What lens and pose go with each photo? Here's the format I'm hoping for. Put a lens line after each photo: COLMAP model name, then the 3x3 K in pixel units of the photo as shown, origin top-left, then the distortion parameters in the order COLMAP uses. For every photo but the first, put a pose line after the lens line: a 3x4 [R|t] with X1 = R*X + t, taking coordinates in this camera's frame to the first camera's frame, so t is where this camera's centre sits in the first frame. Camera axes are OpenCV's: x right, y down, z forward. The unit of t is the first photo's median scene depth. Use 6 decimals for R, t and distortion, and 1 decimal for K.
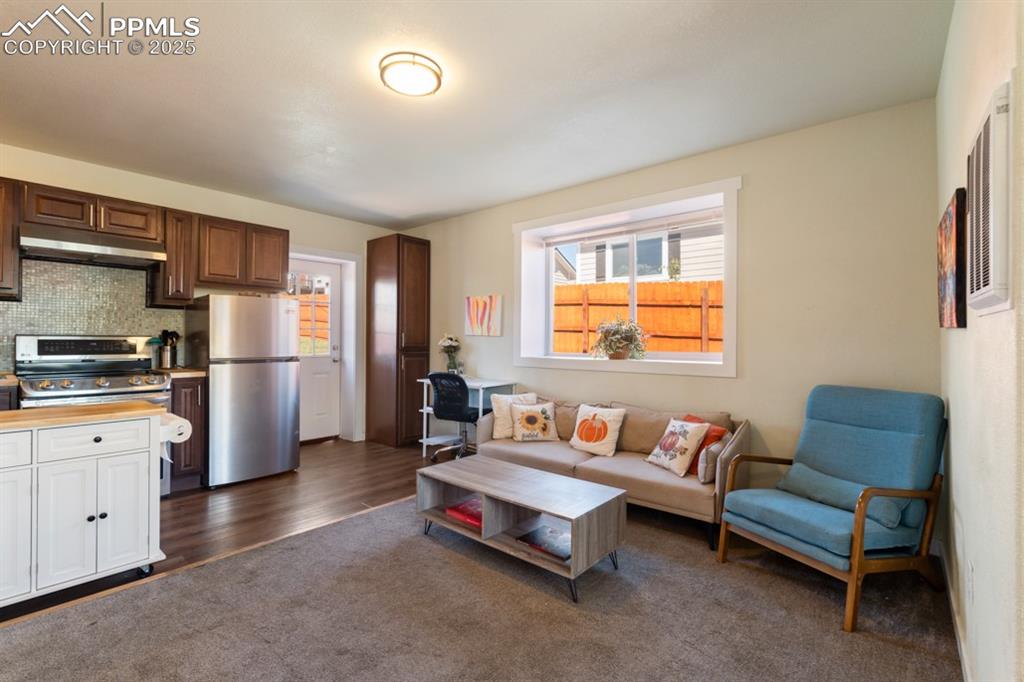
lens RADIAL K [[455.3, 0, 508.4], [0, 455.3, 337.4], [0, 0, 1]] dist [-0.002722, 0.000577]
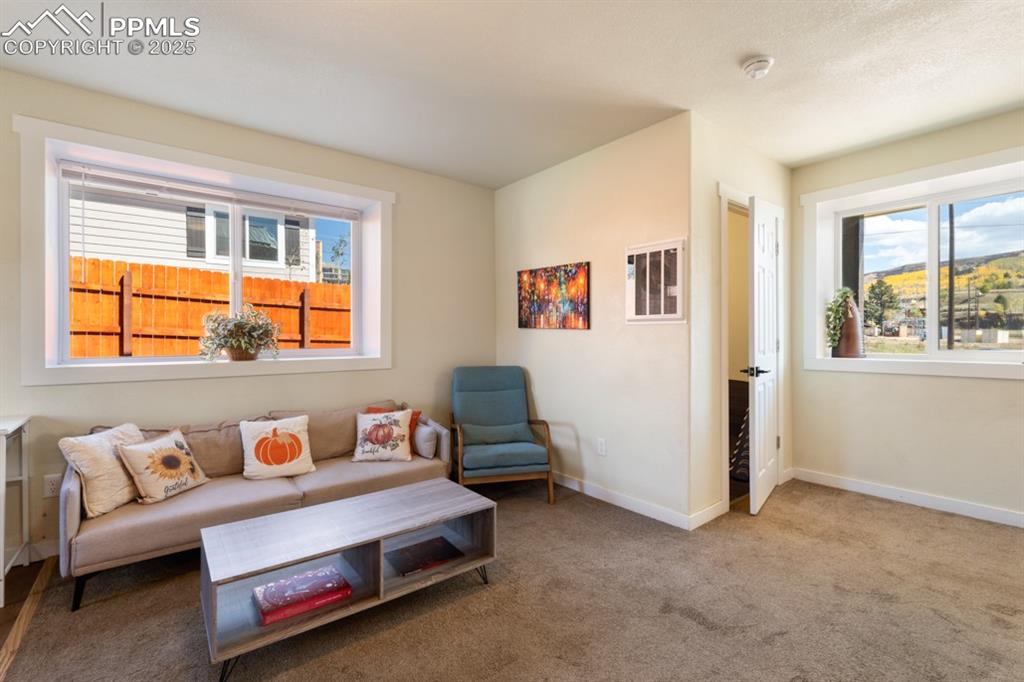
lens RADIAL K [[455.3, 0, 515.8], [0, 455.3, 339.0], [0, 0, 1]] dist [-0.002722, 0.000577]
pose [[0.182686, -0.008326, 0.983136, -0.468649], [-0.003353, 0.999953, 0.009092, 0.002231], [-0.983166, -0.004958, 0.182650, 0.398542]]
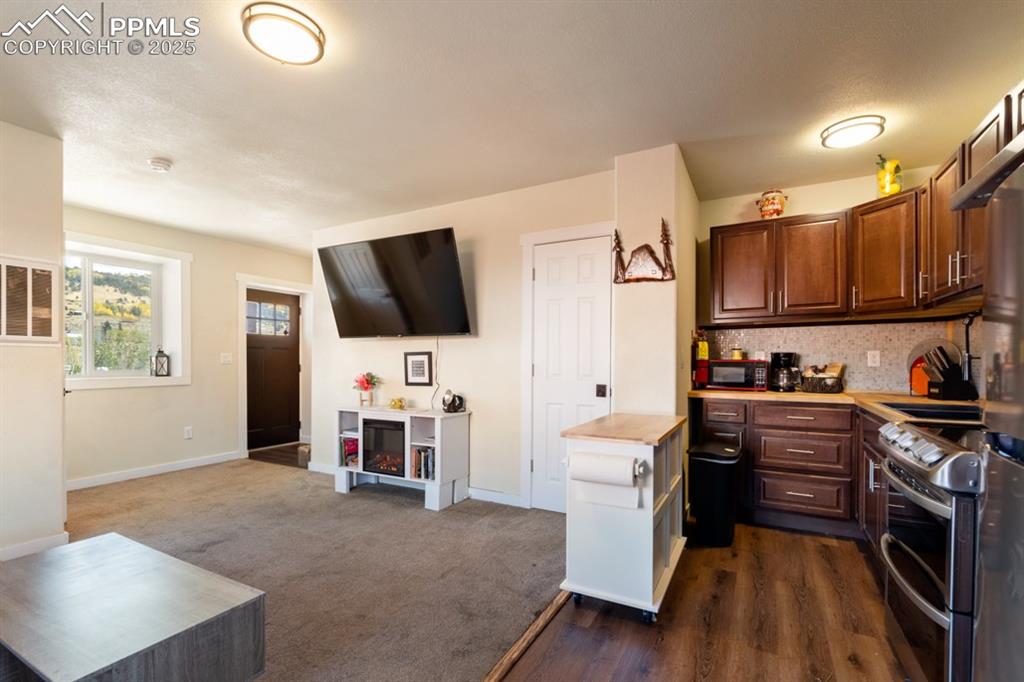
lens RADIAL K [[455.3, 0, 522.5], [0, 455.3, 362.6], [0, 0, 1]] dist [-0.002722, 0.000577]
pose [[-0.973414, -0.003993, -0.229020, -0.271849], [-0.003890, 0.999992, -0.000899, 0.006683], [0.229022, 0.000016, -0.973421, 1.155159]]
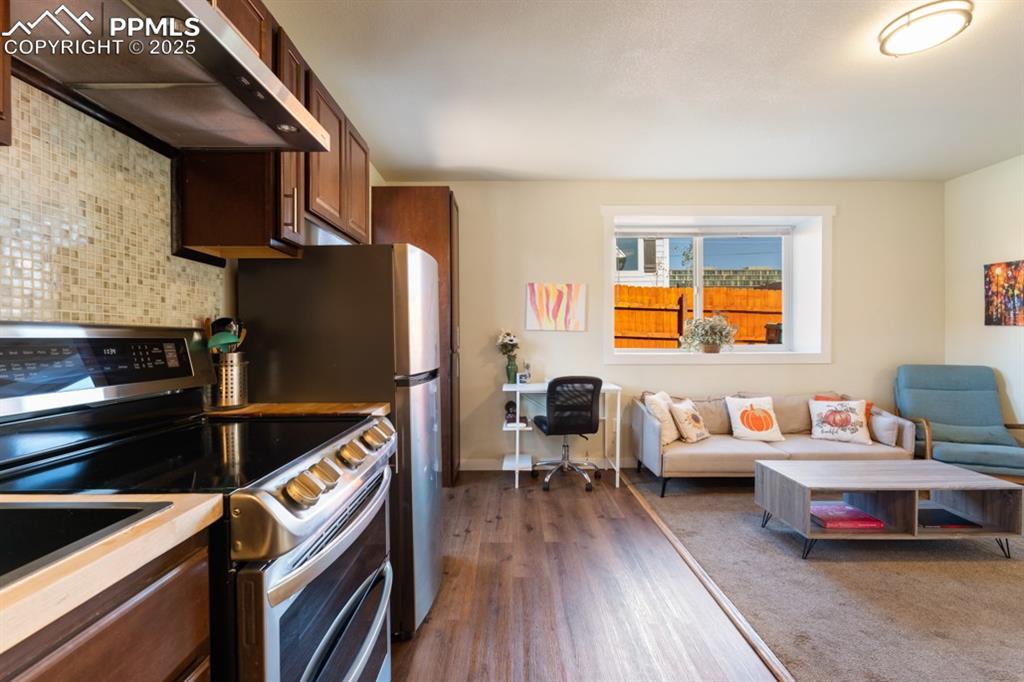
lens RADIAL K [[455.3, 0, 510.8], [0, 455.3, 339.4], [0, 0, 1]] dist [-0.002722, 0.000577]
pose [[0.749703, -0.009939, 0.661699, -0.844649], [0.001621, 0.999912, 0.013182, 0.001856], [-0.661772, -0.008810, 0.749653, 0.524230]]
